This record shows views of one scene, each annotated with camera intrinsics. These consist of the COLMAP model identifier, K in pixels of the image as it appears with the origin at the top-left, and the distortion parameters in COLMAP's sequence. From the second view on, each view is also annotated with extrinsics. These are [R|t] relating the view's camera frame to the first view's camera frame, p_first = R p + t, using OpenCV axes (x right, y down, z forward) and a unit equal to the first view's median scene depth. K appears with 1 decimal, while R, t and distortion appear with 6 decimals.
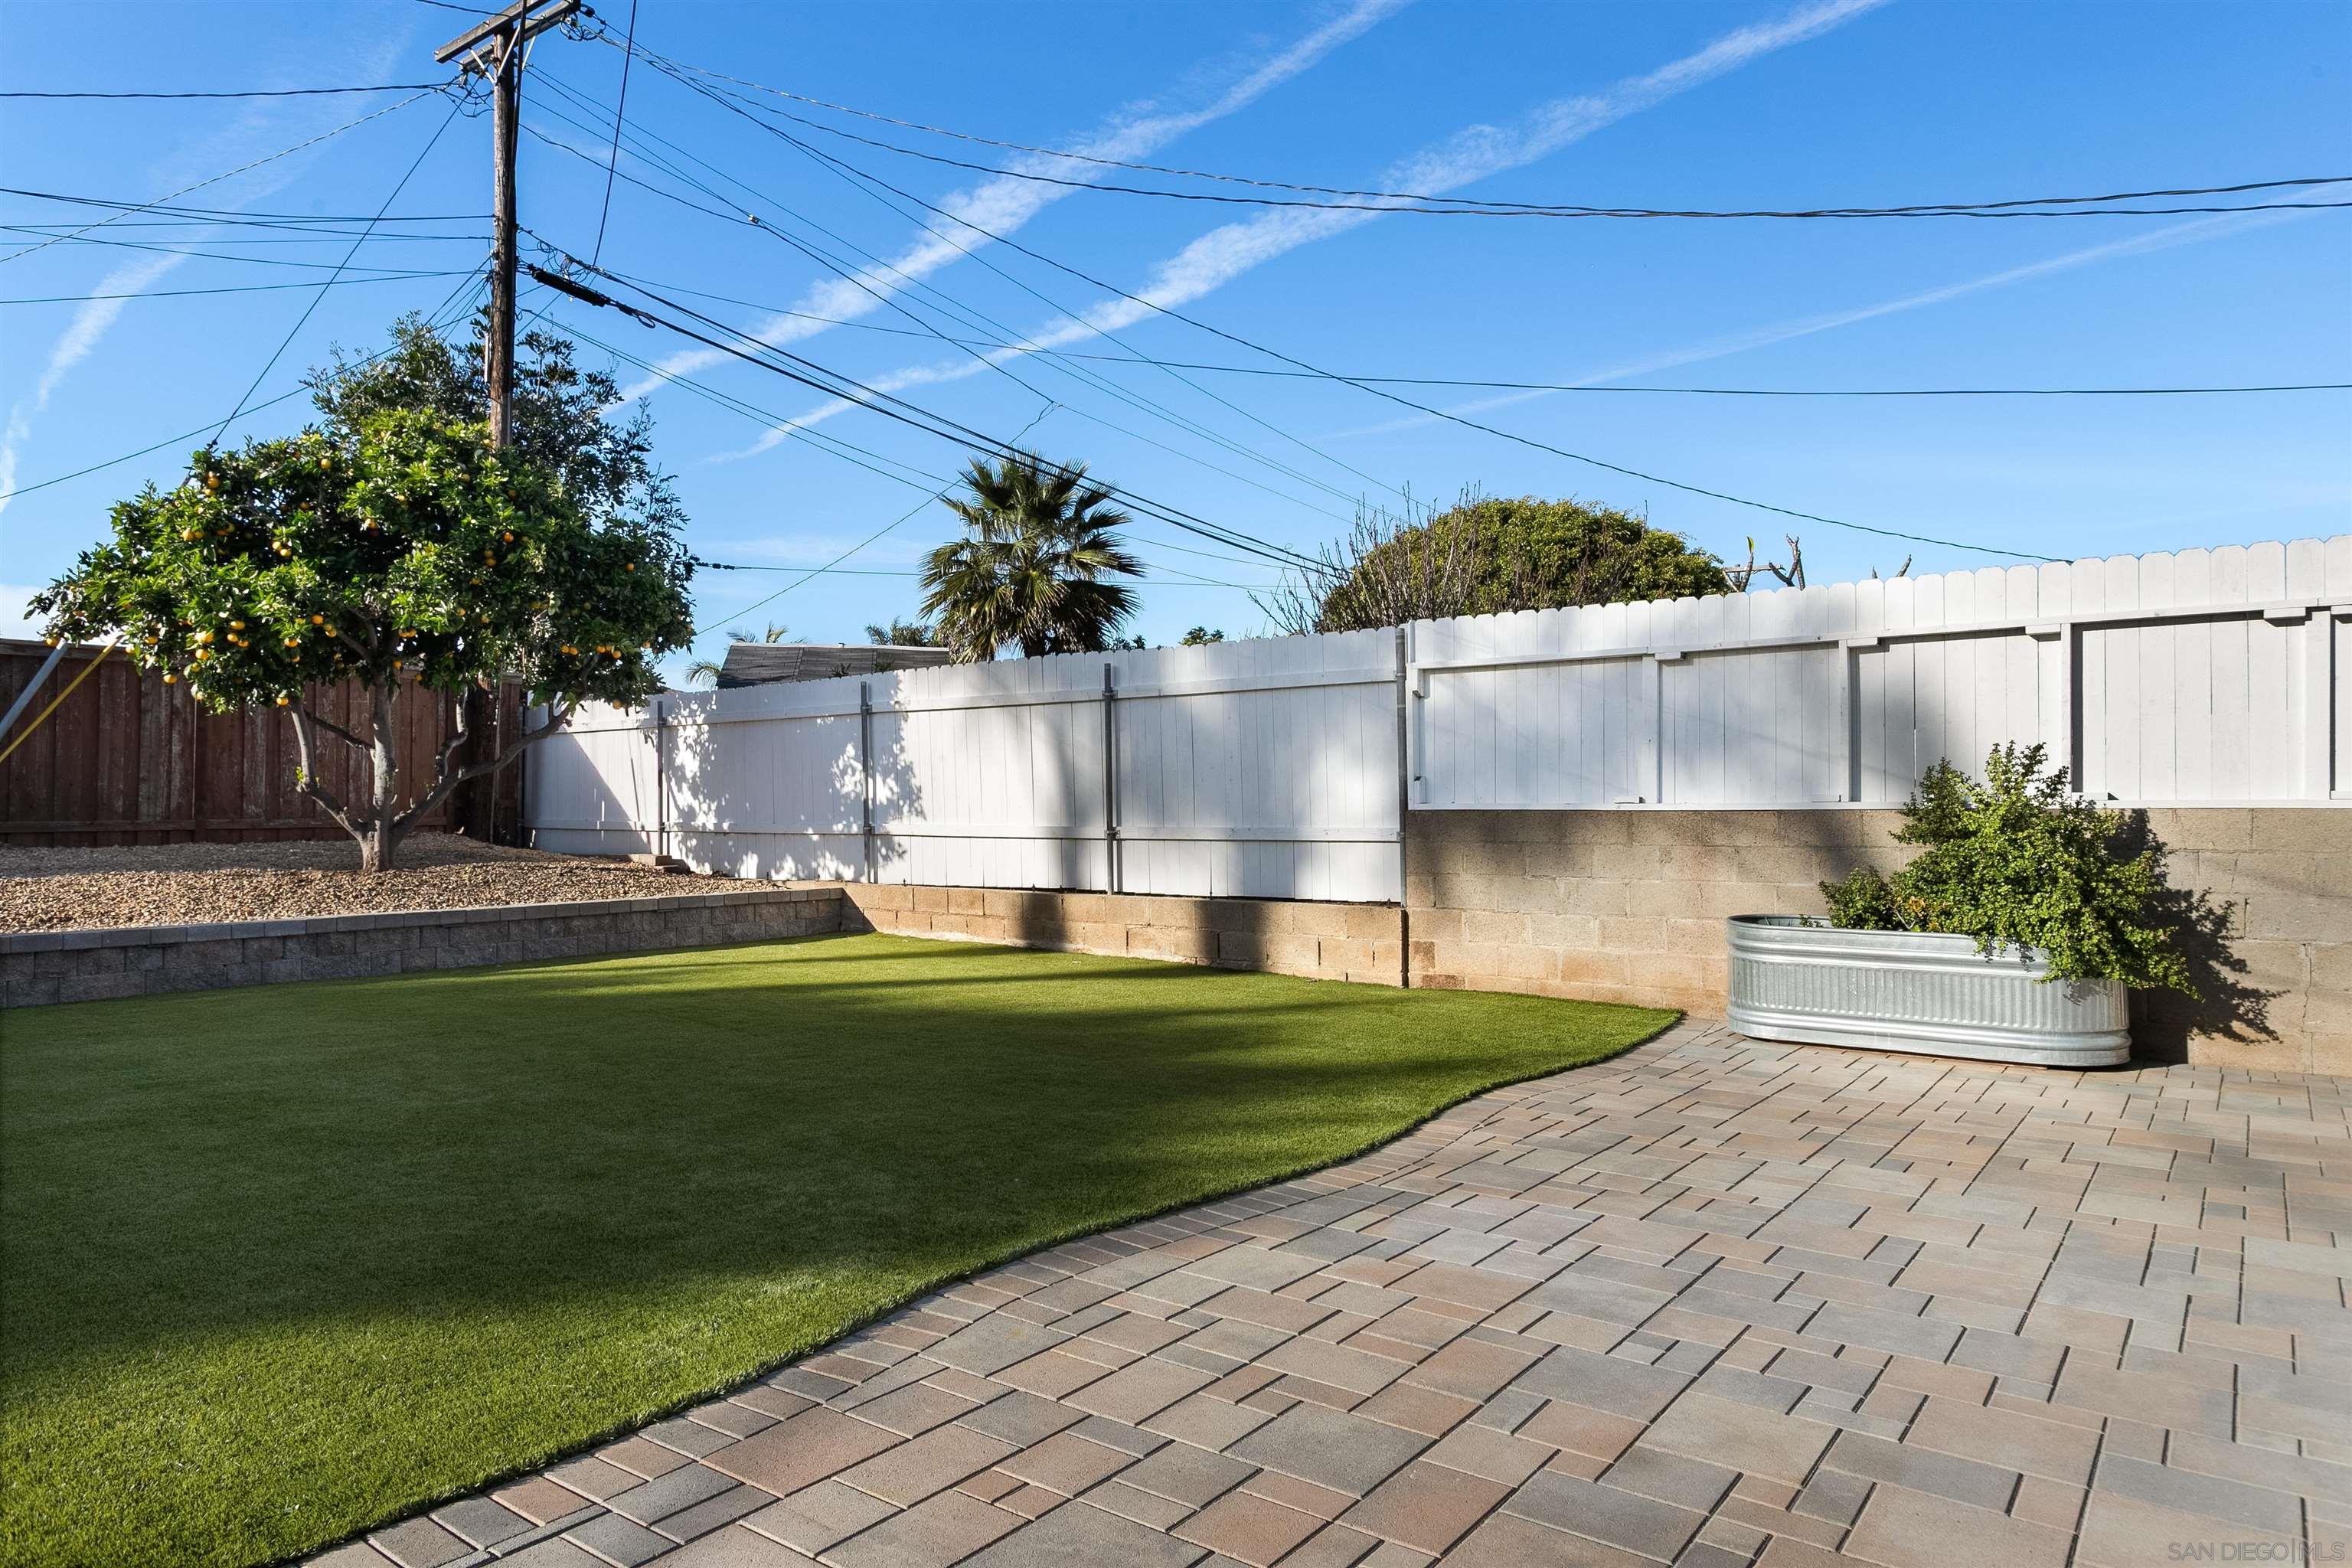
lens RADIAL K [[1440.0, 0, 1182.6], [0, 1440.0, 795.8], [0, 0, 1]] dist [0.007819, 0.002551]
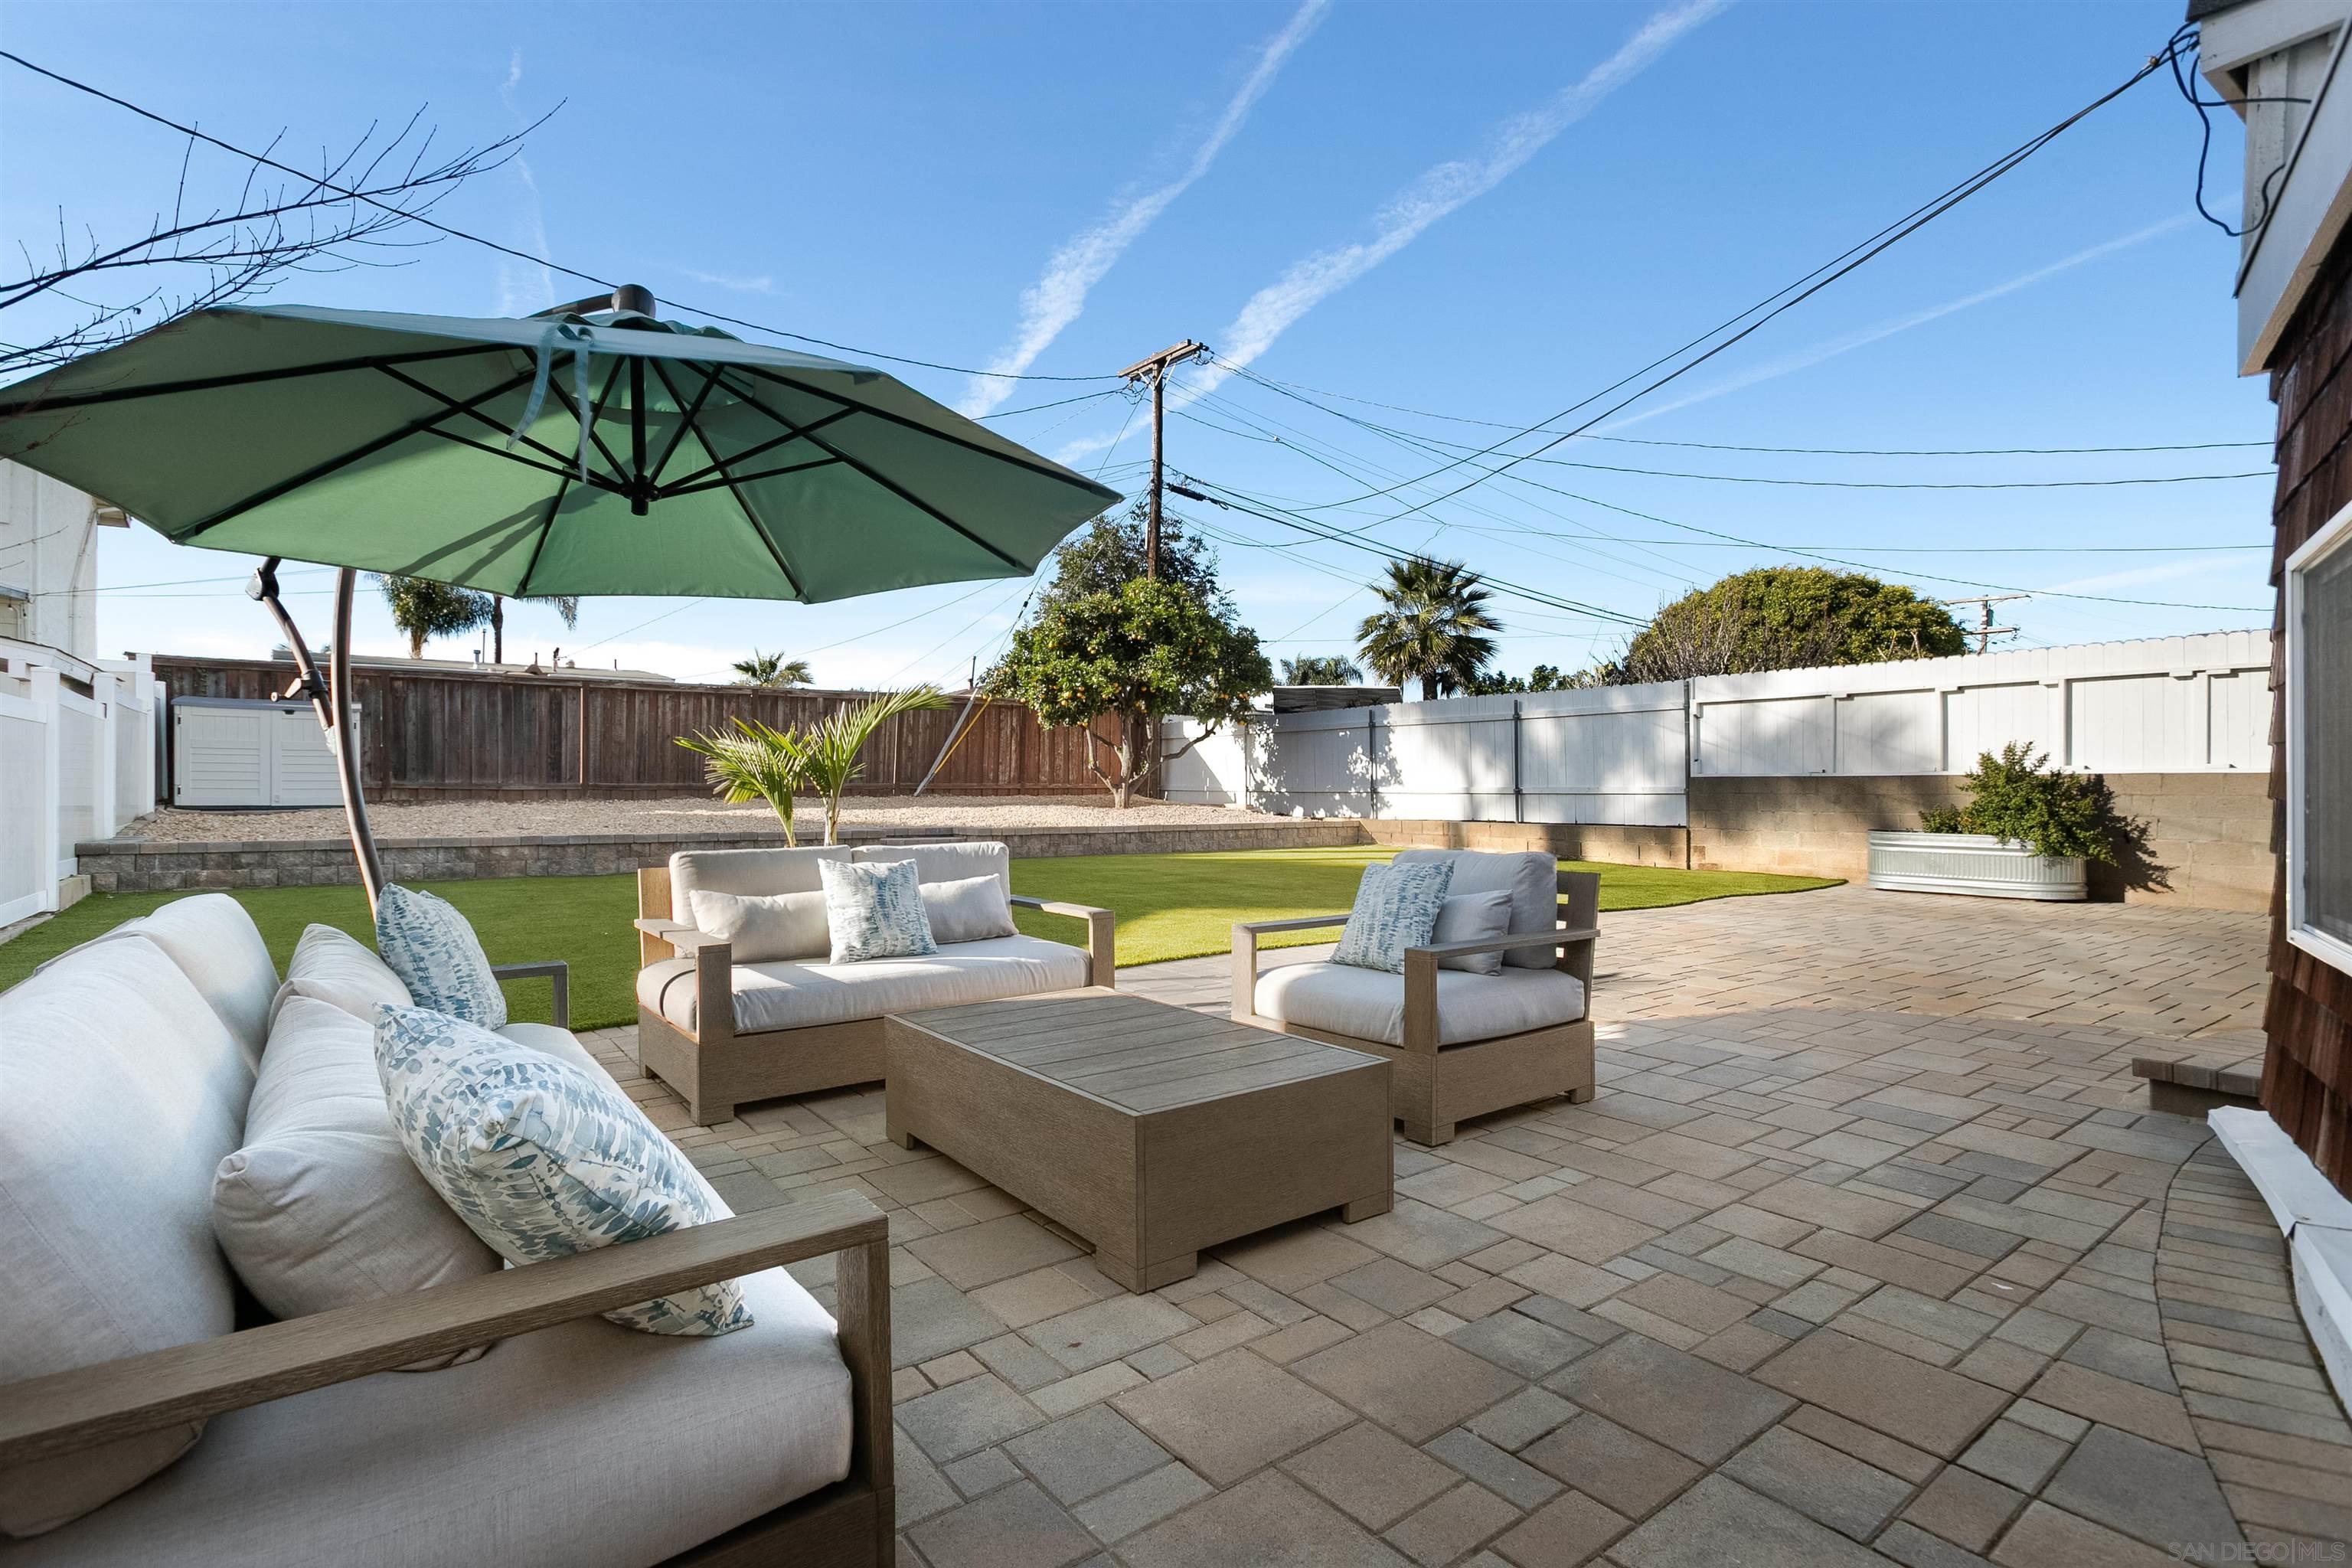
lens RADIAL K [[1095.0, 0, 1150.8], [0, 1095.0, 784.3], [0, 0, 1]] dist [-0.023175, 0.013507]
pose [[0.952665, 0.005766, -0.303967, -0.058898], [-0.004886, 0.999981, 0.003657, 0.012207], [0.303983, -0.001999, 0.952675, -0.404917]]
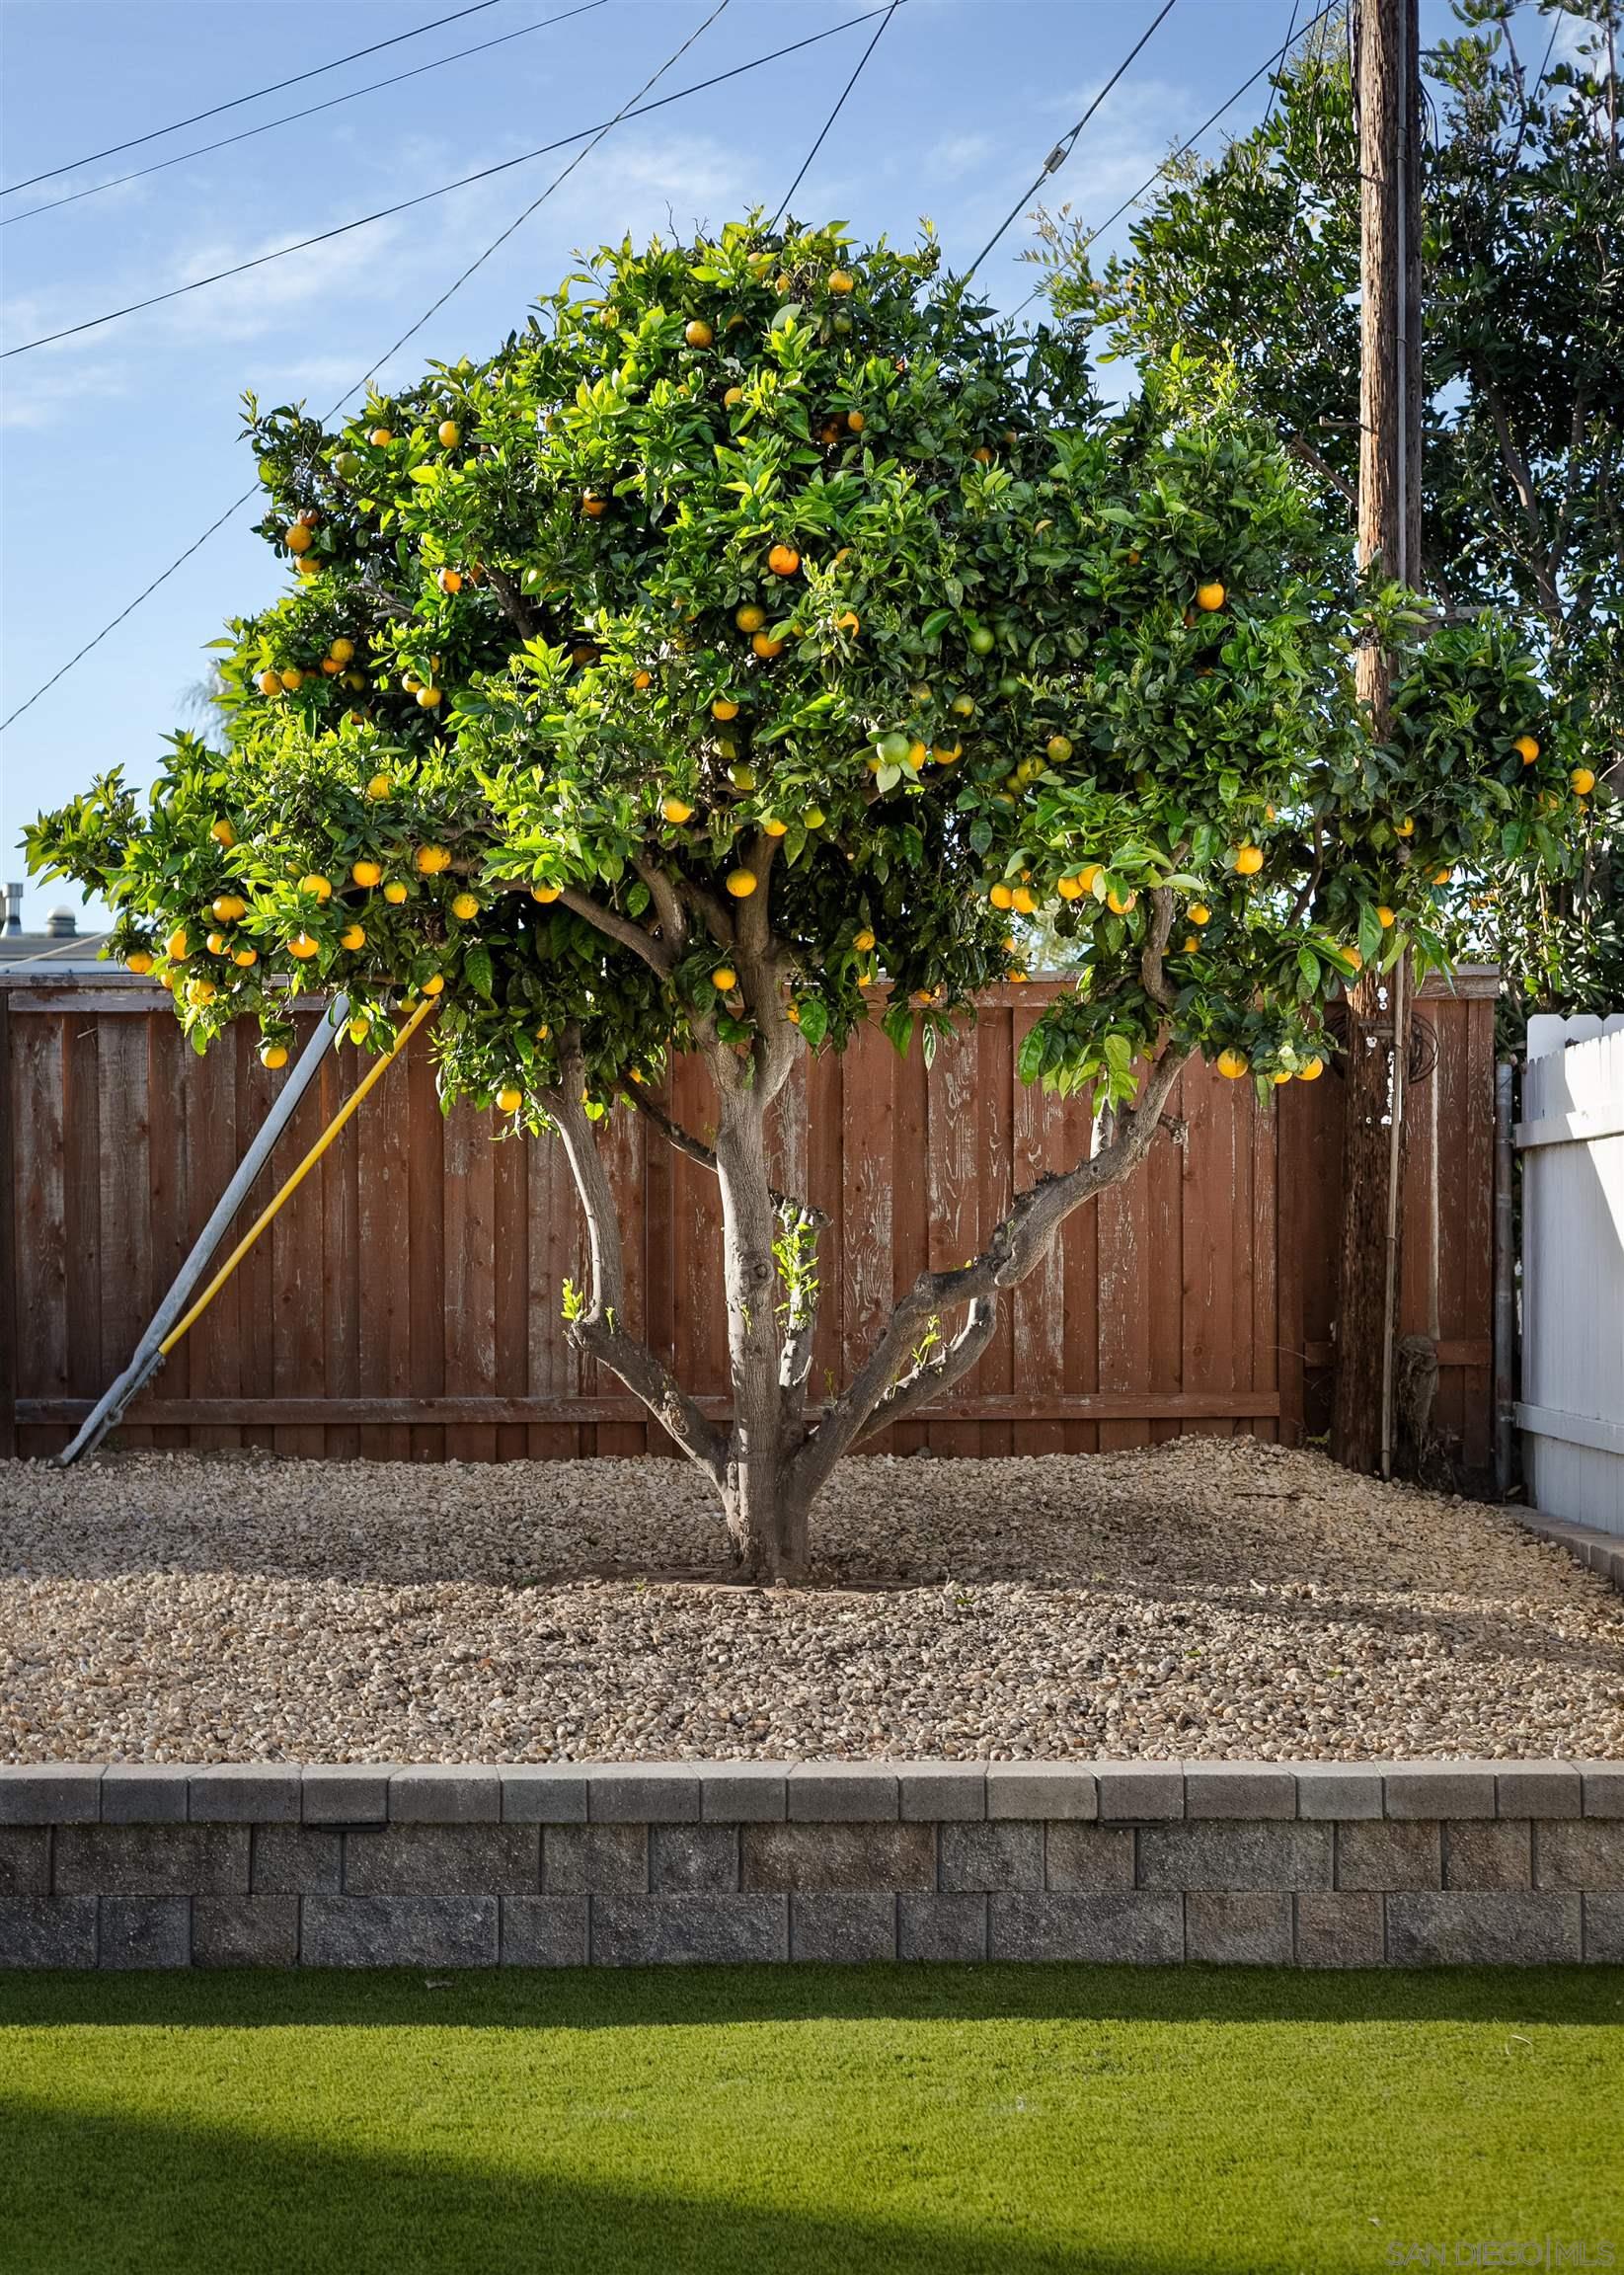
lens RADIAL K [[3566.5, 0, 818.4], [0, 3566.5, 1051.1], [0, 0, 1]] dist [0.034847, 0.136245]
pose [[0.616217, -0.044891, -0.786296, 0.125887], [0.002026, 0.998461, -0.055417, -0.025310], [0.787574, 0.032556, 0.615360, 0.461888]]
